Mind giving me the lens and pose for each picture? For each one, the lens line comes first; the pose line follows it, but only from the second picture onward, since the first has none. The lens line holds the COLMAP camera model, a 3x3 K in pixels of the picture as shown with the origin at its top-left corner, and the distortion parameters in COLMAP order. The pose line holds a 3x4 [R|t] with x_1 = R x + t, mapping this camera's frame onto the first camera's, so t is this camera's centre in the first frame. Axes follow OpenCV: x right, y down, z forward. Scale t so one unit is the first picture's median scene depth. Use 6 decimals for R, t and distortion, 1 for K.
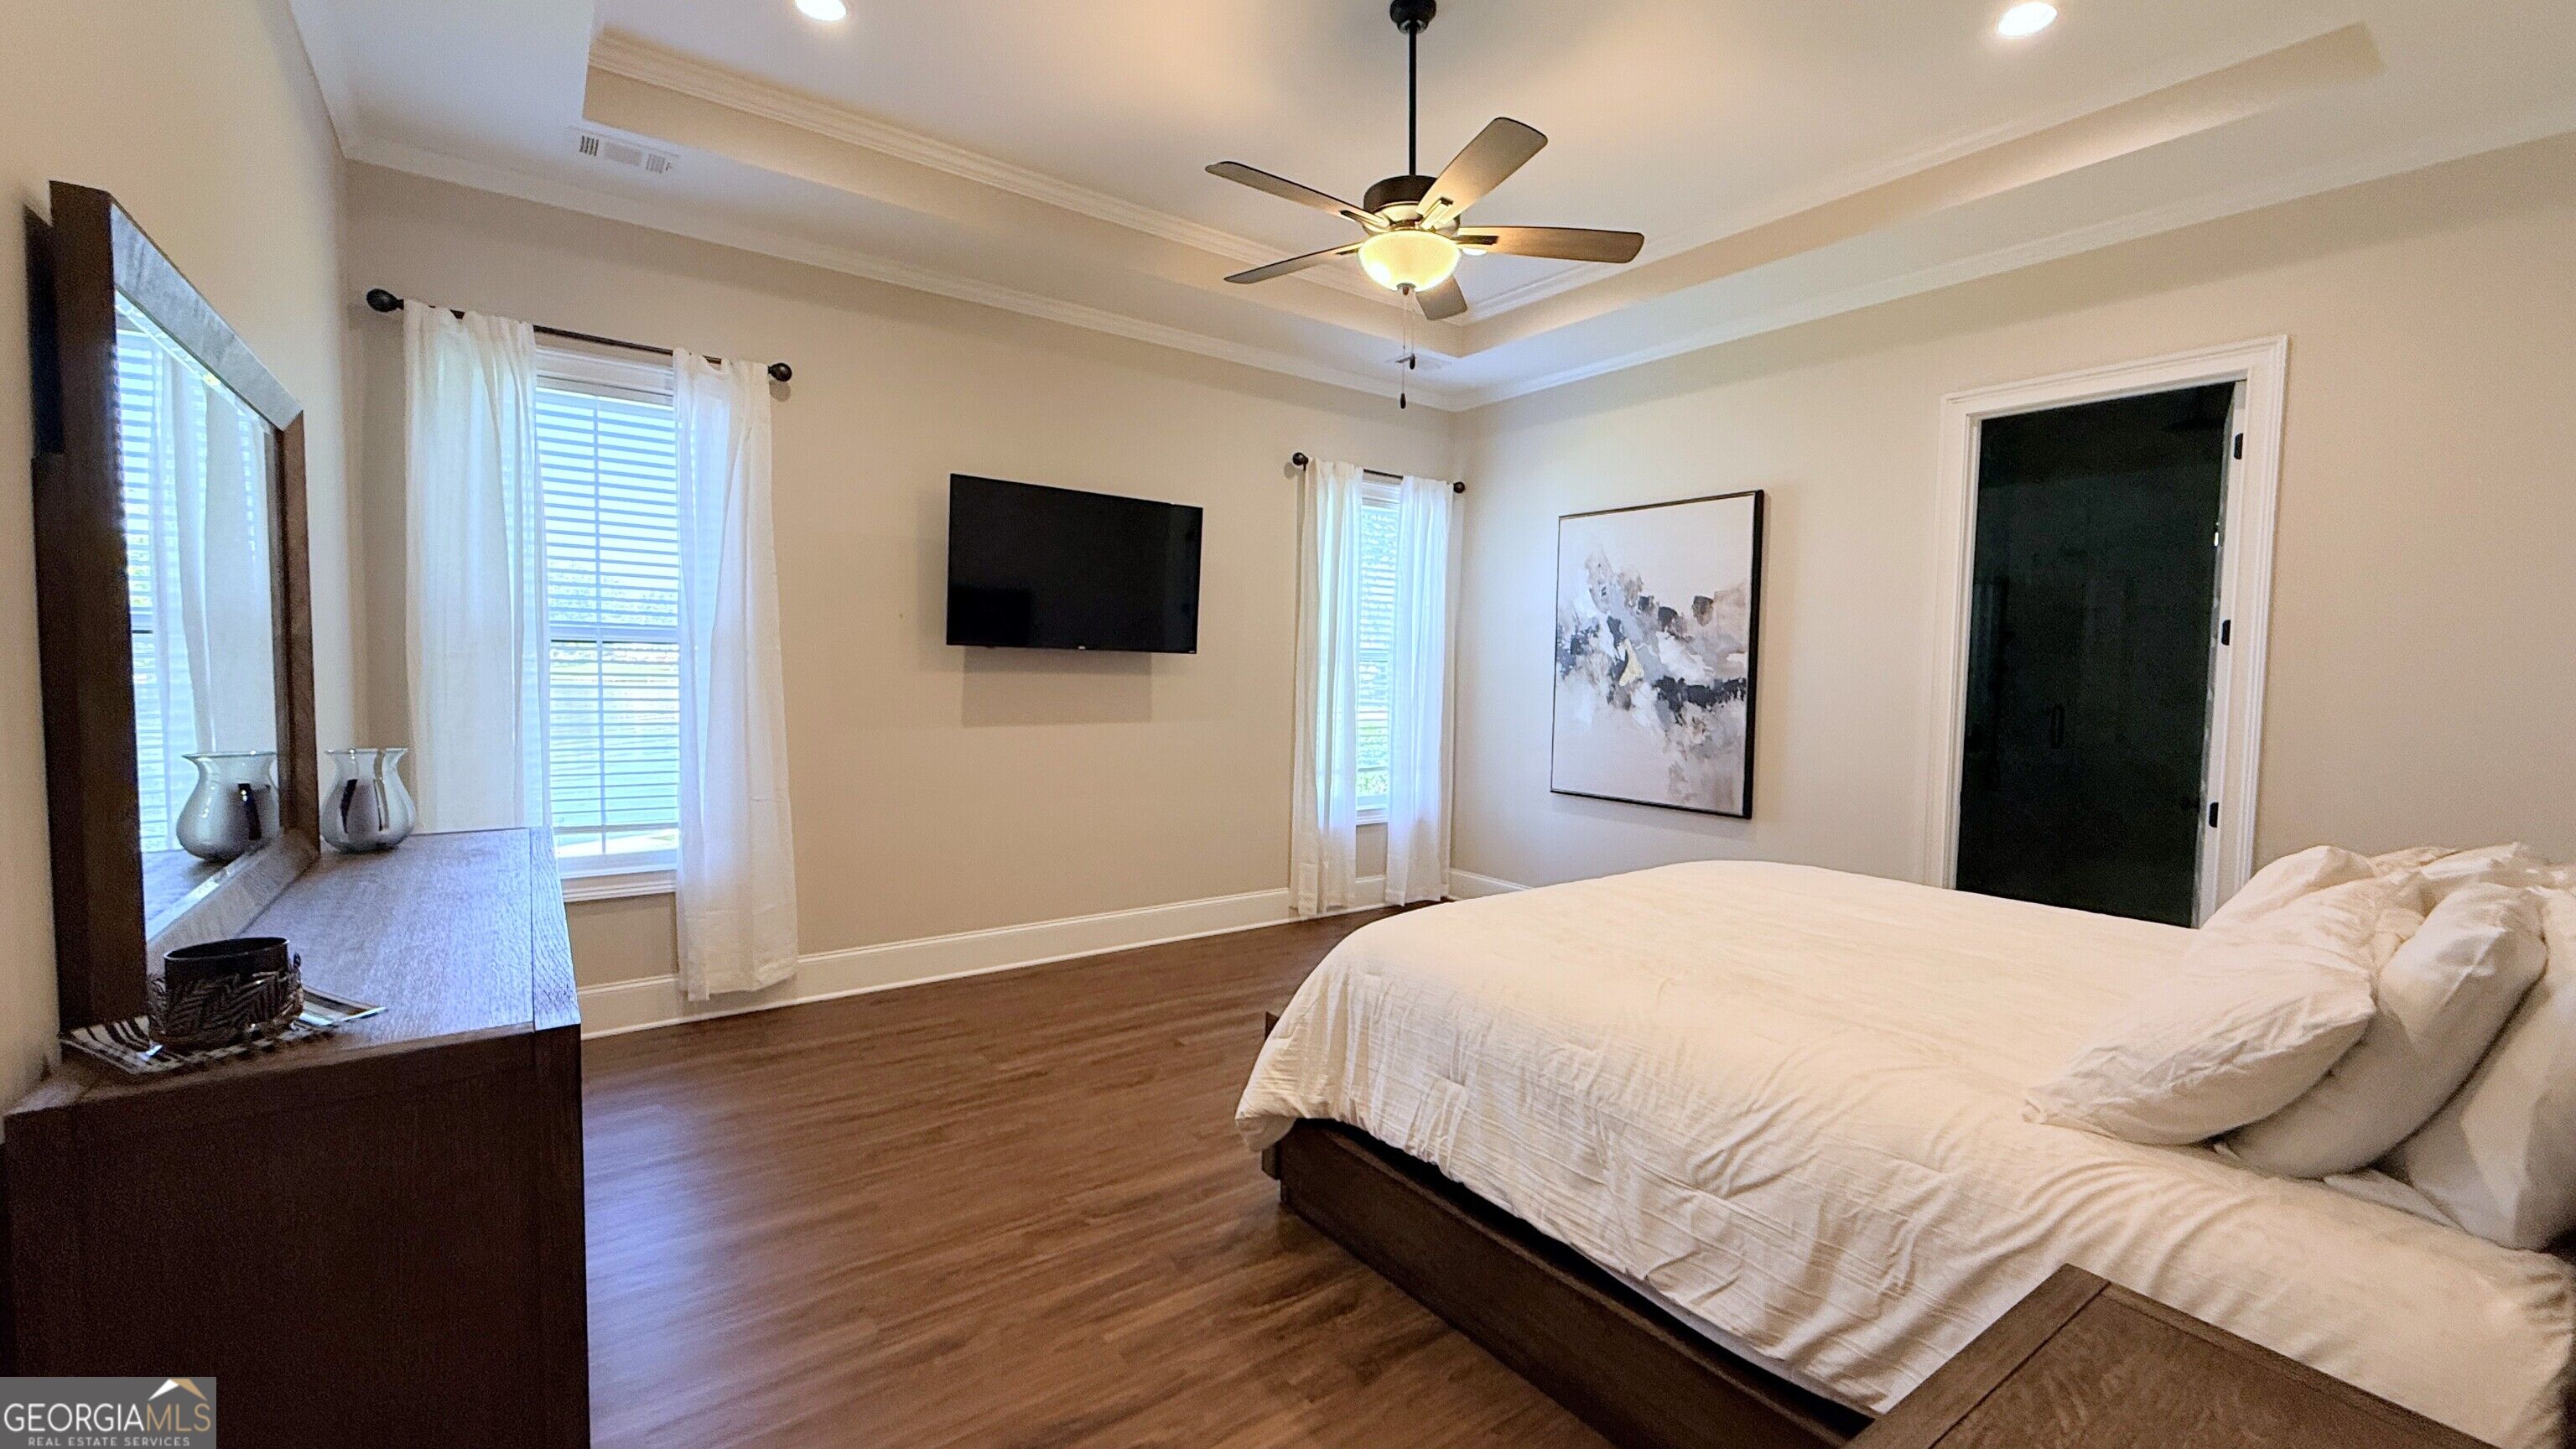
lens RADIAL K [[1025.0, 0, 1288.0], [0, 1025.0, 724.5], [0, 0, 1]] dist [-0.000715, -0.000451]
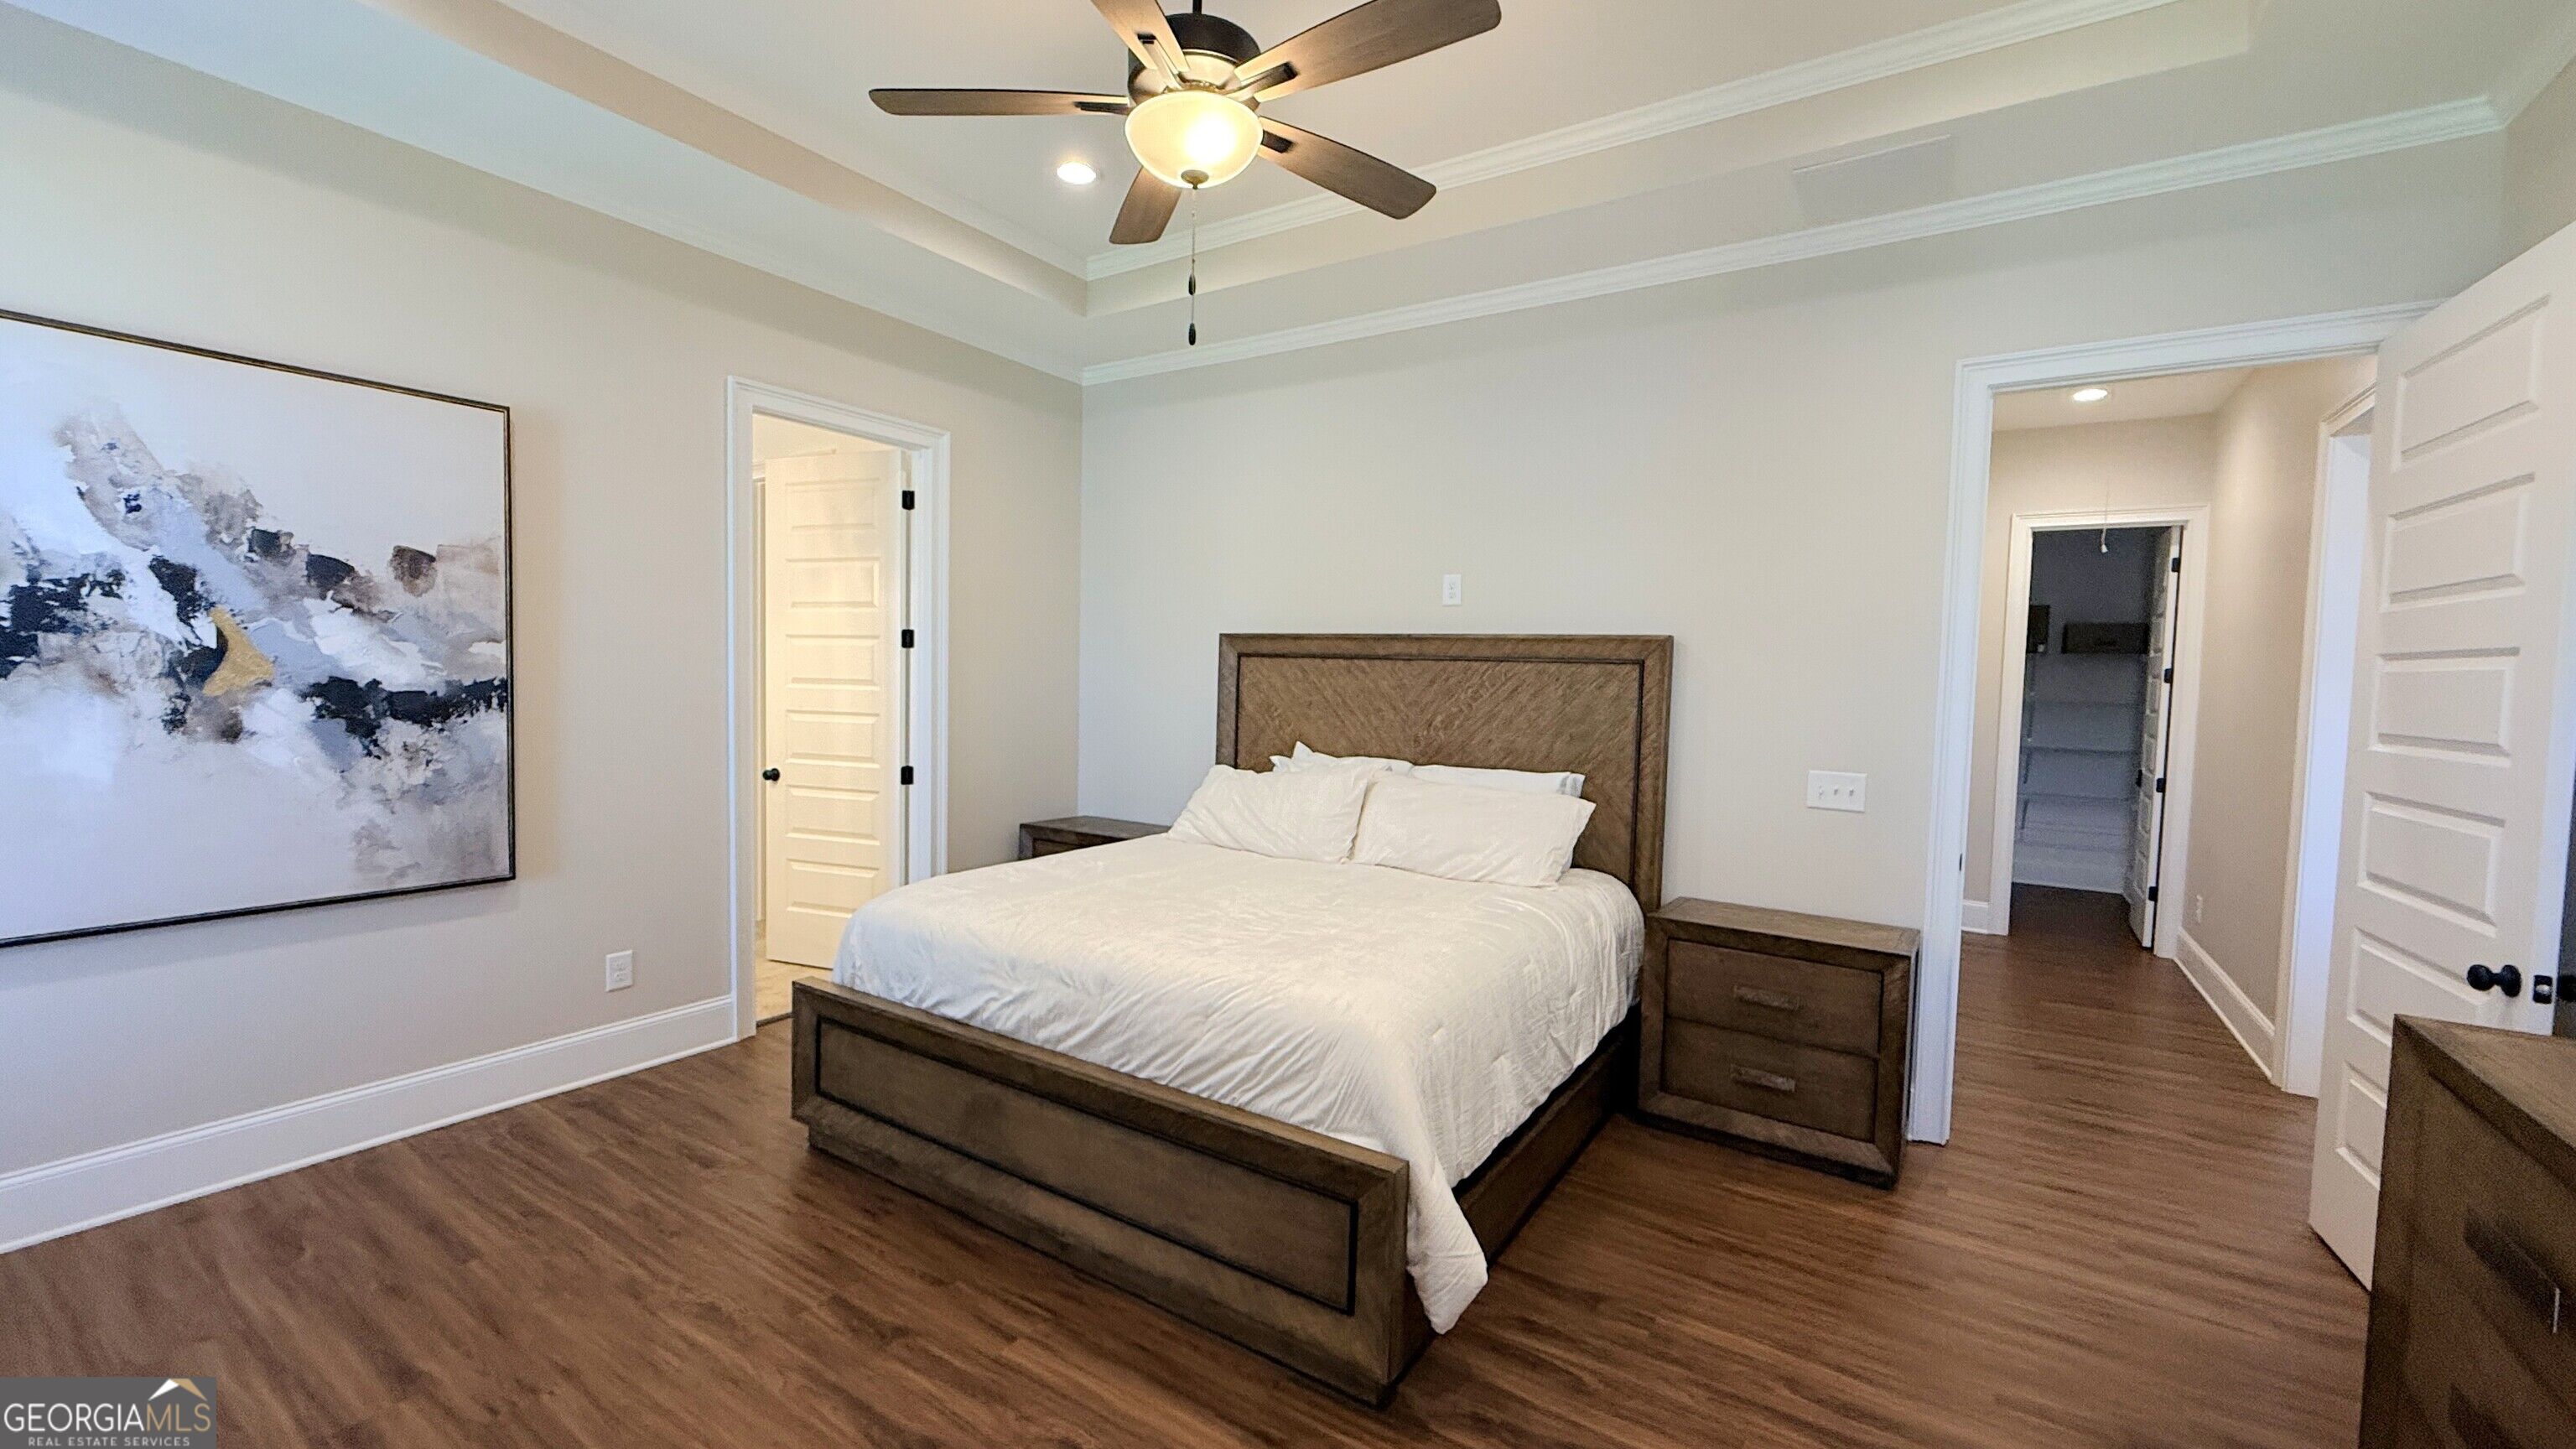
lens RADIAL K [[1025.0, 0, 1288.0], [0, 1025.0, 724.5], [0, 0, 1]] dist [-0.000715, -0.000451]
pose [[-0.348994, -0.078117, 0.933863, -0.361053], [0.019151, 0.995717, 0.090448, -0.062720], [-0.936929, 0.049450, -0.346003, 0.701489]]
